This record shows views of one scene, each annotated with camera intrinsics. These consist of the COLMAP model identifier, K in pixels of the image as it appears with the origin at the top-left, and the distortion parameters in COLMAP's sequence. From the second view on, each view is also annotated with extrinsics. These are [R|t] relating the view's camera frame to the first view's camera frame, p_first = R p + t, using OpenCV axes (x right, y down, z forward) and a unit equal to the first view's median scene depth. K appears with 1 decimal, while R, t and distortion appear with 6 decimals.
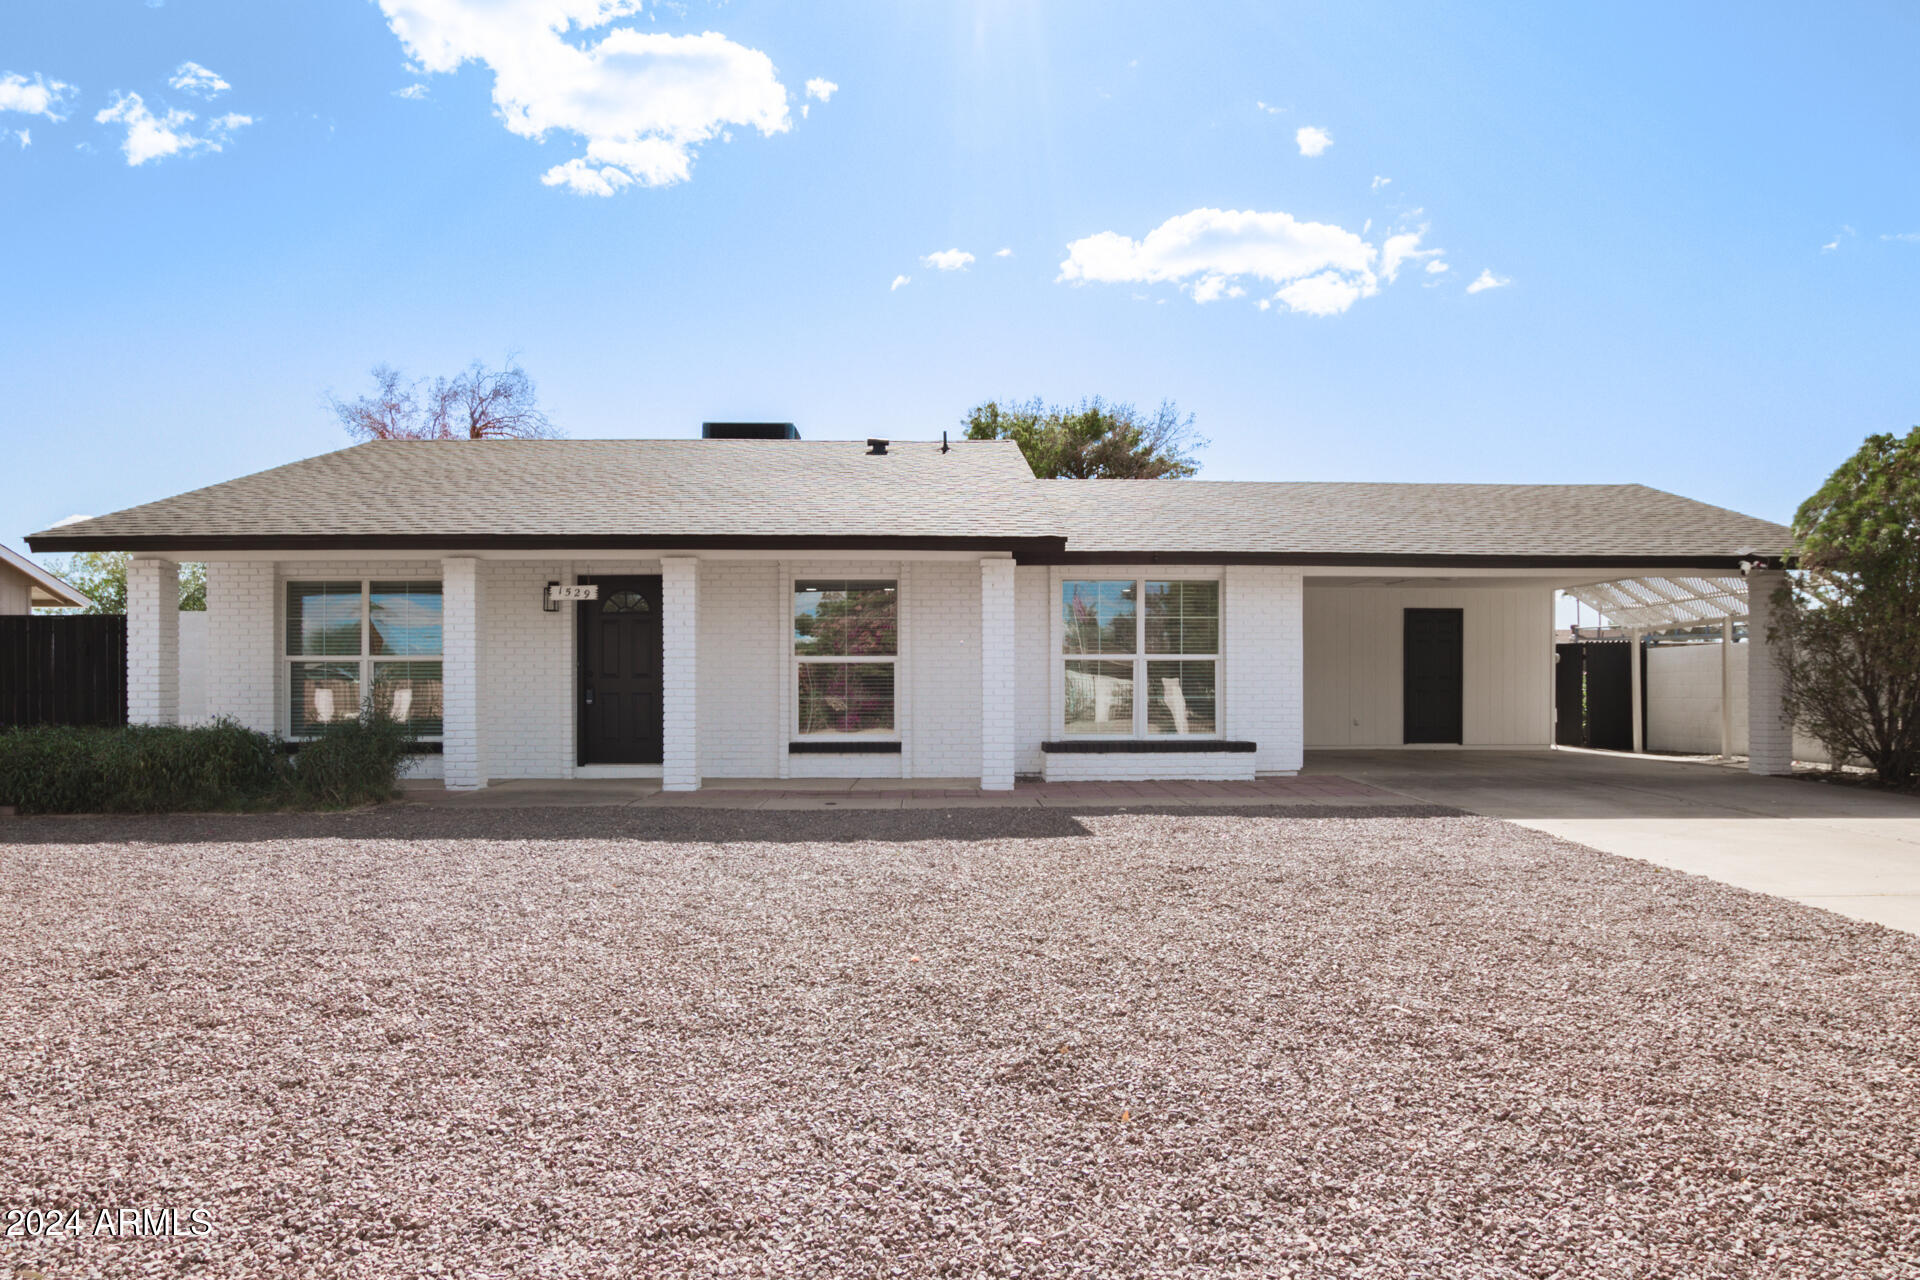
lens RADIAL K [[1153.7, 0, 959.7], [0, 1153.7, 689.2], [0, 0, 1]] dist [0.005846, 0.000809]
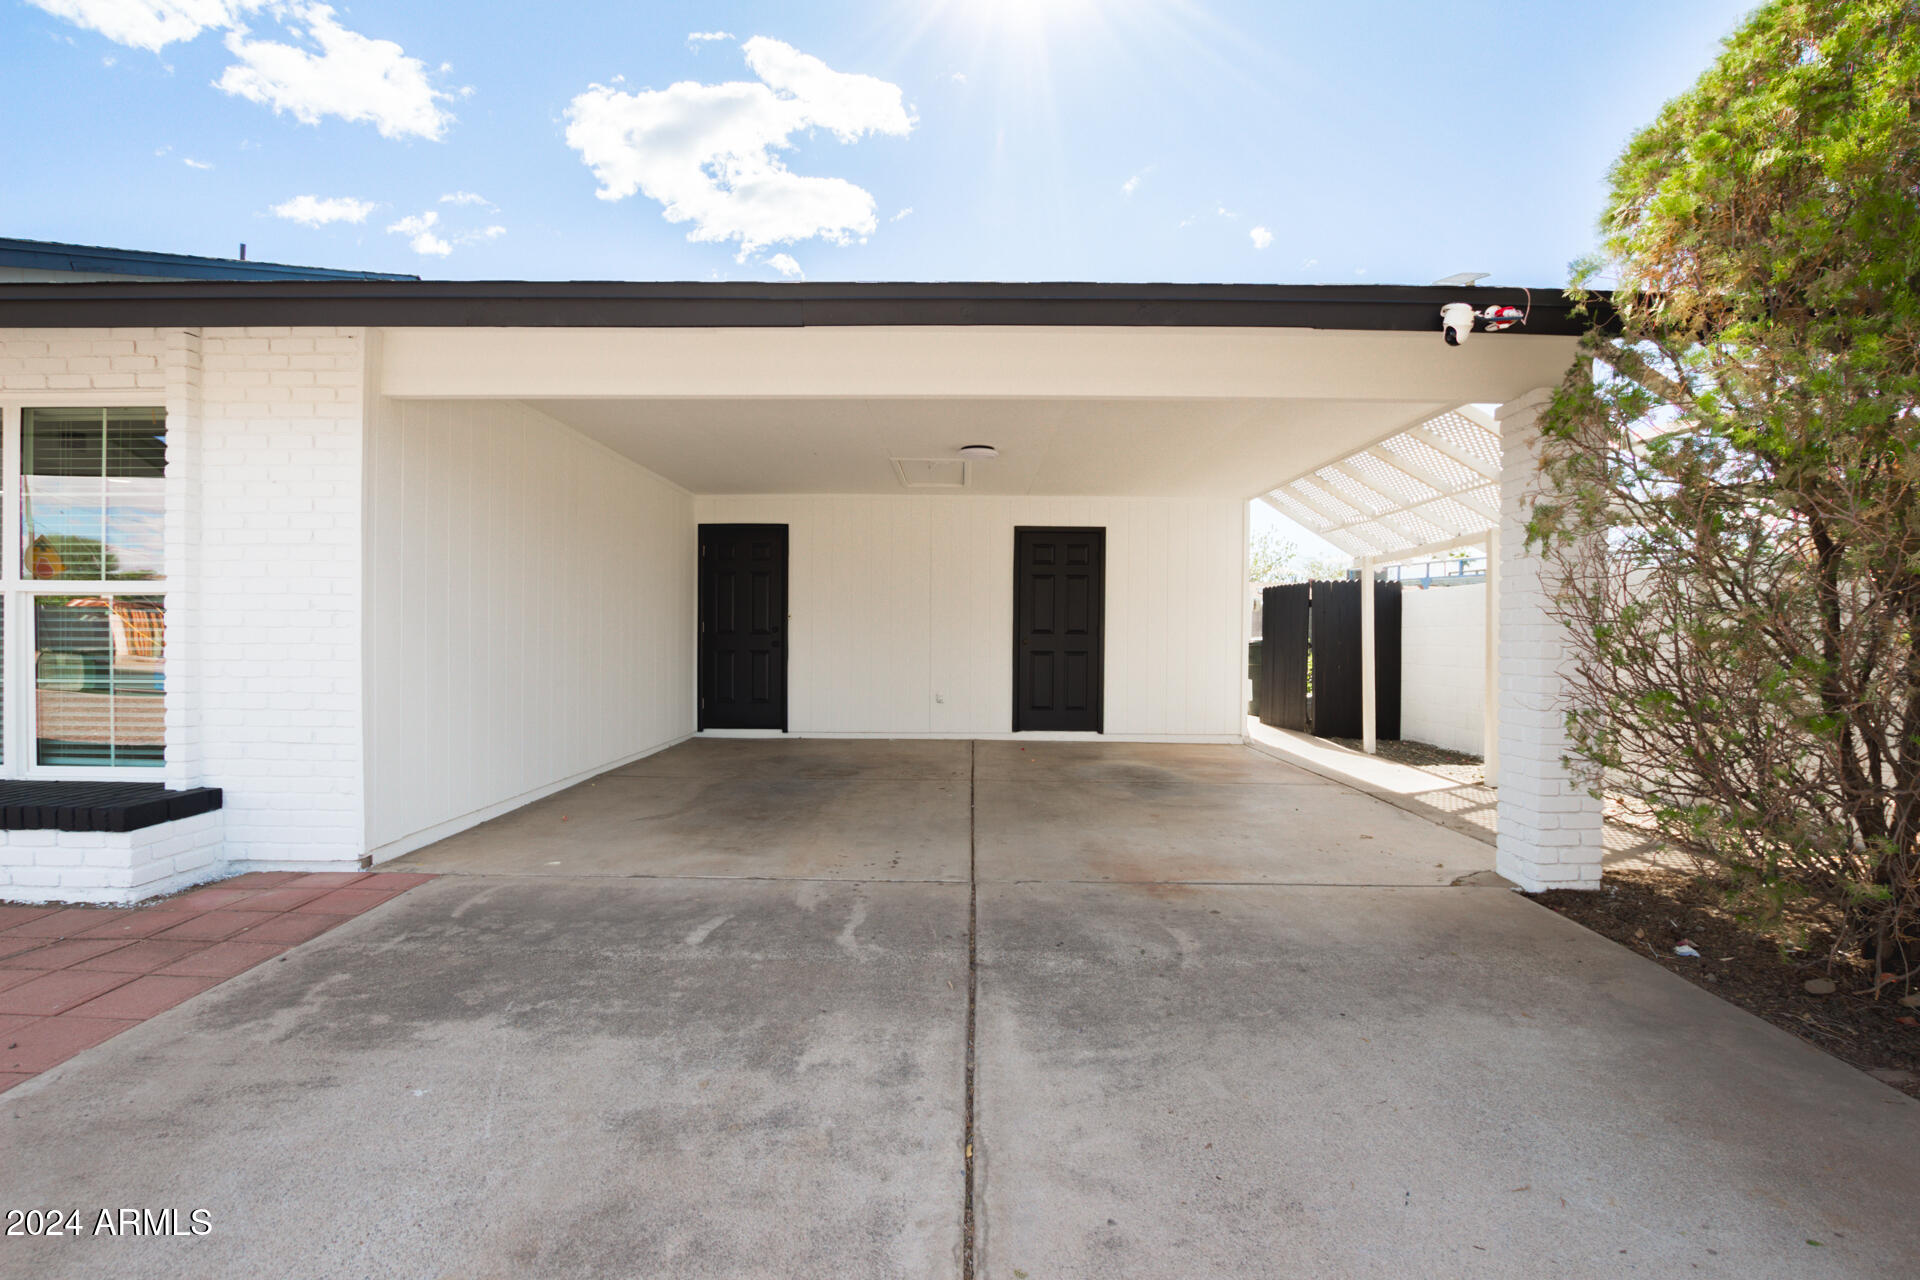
lens RADIAL K [[888.3, 0, 960.0], [0, 888.3, 640.0], [0, 0, 1]] dist [0.002807, -0.002059]
pose [[0.999901, 0.007456, -0.011933, 0.502129], [-0.007349, 0.999932, 0.009012, -0.013452], [0.012000, -0.008923, 0.999888, 0.692516]]
